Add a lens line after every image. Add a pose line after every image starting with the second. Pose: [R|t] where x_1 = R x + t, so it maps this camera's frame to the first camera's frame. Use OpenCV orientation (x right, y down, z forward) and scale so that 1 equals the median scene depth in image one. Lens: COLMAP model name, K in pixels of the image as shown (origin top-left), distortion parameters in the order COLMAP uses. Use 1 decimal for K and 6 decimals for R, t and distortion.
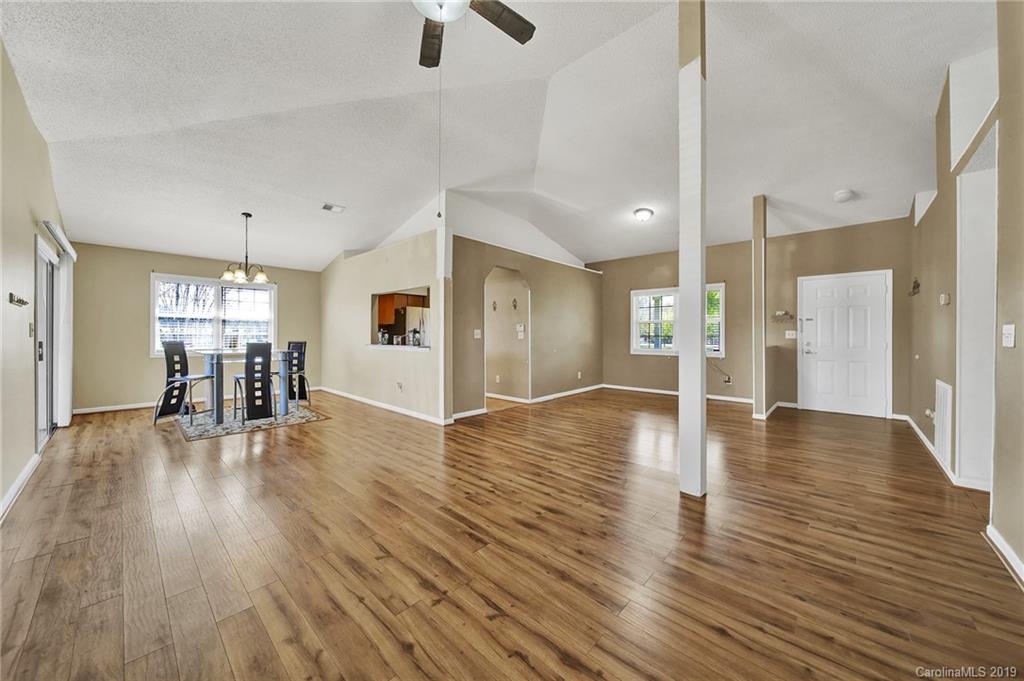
lens RADIAL K [[364.5, 0, 507.9], [0, 364.5, 333.7], [0, 0, 1]] dist [-0.000905, -0.001756]
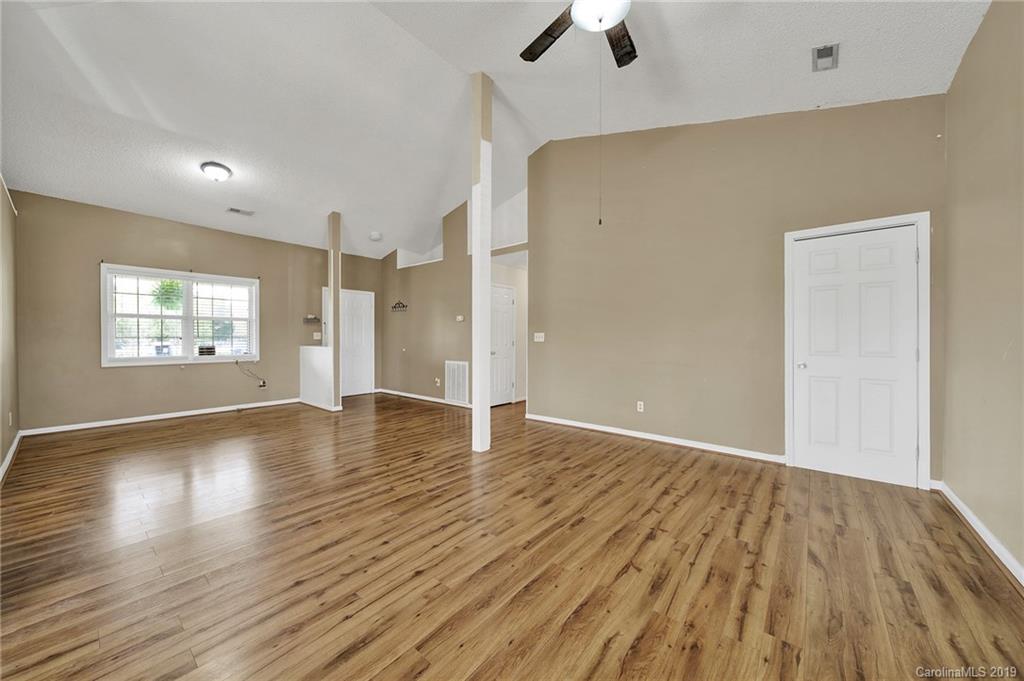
lens RADIAL K [[364.5, 0, 516.1], [0, 364.5, 341.4], [0, 0, 1]] dist [-0.000905, -0.001756]
pose [[-0.072681, -0.014997, 0.997242, -0.525986], [-0.007515, 0.999867, 0.014489, -0.001682], [-0.997327, -0.006441, -0.072784, 0.571403]]
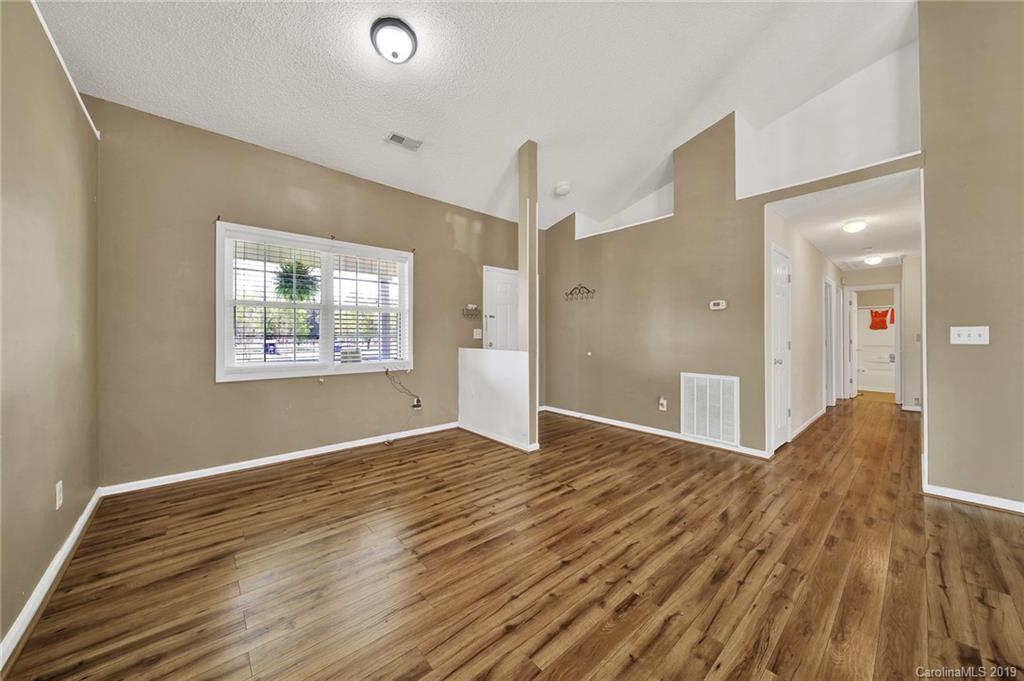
lens RADIAL K [[364.5, 0, 513.9], [0, 364.5, 331.9], [0, 0, 1]] dist [-0.000905, -0.001756]
pose [[0.096240, 0.007922, 0.995327, -0.037262], [-0.007289, 0.999947, -0.007254, 0.004840], [-0.995331, -0.006557, 0.096293, 1.052205]]
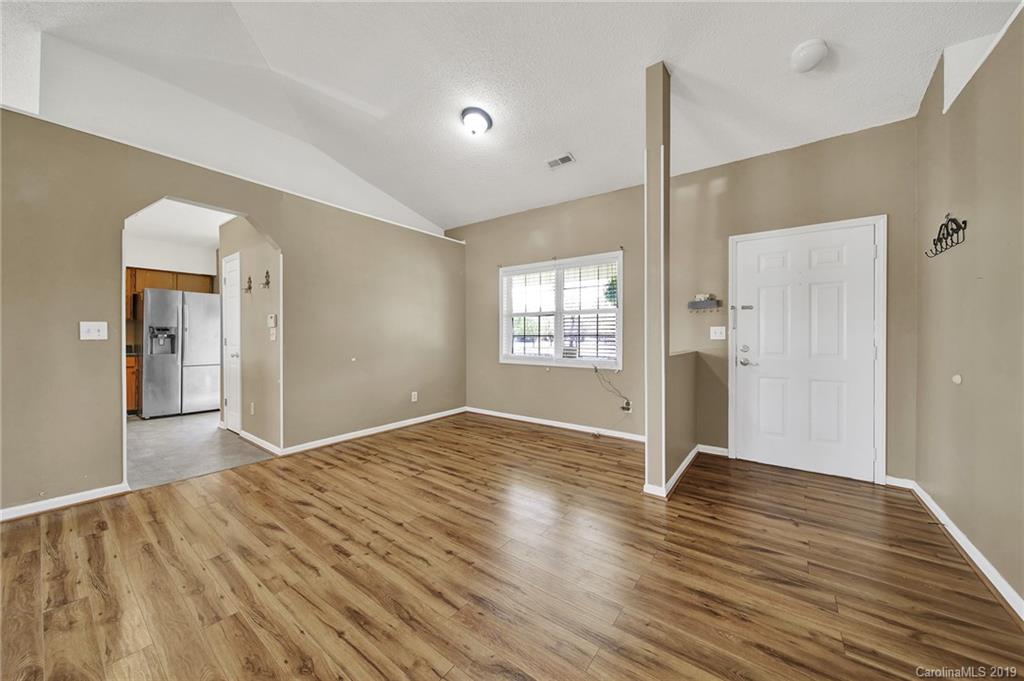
lens RADIAL K [[364.5, 0, 502.0], [0, 364.5, 336.3], [0, 0, 1]] dist [-0.000905, -0.001756]
pose [[0.996767, -0.001772, 0.080330, 0.468927], [0.001185, 0.999972, 0.007355, 0.004033], [-0.080341, -0.007236, 0.996741, 0.540464]]
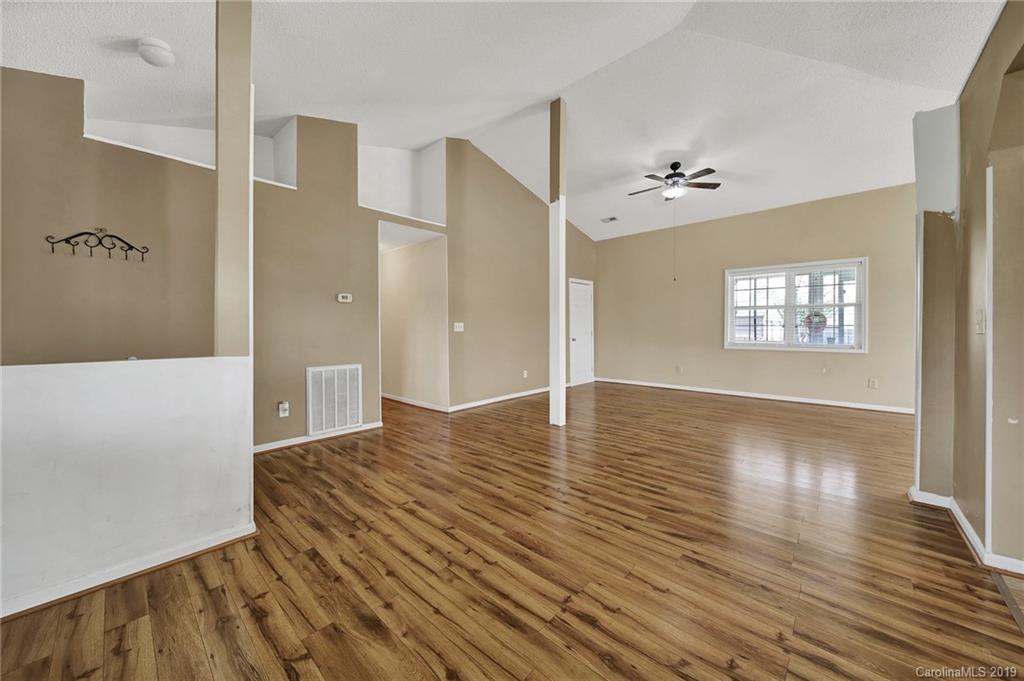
lens RADIAL K [[364.5, 0, 517.8], [0, 364.5, 331.3], [0, 0, 1]] dist [-0.000905, -0.001756]
pose [[-0.999743, -0.004325, -0.022262, 0.427227], [-0.004513, 0.999955, 0.008401, 0.003435], [0.022224, 0.008499, -0.999717, 1.543027]]
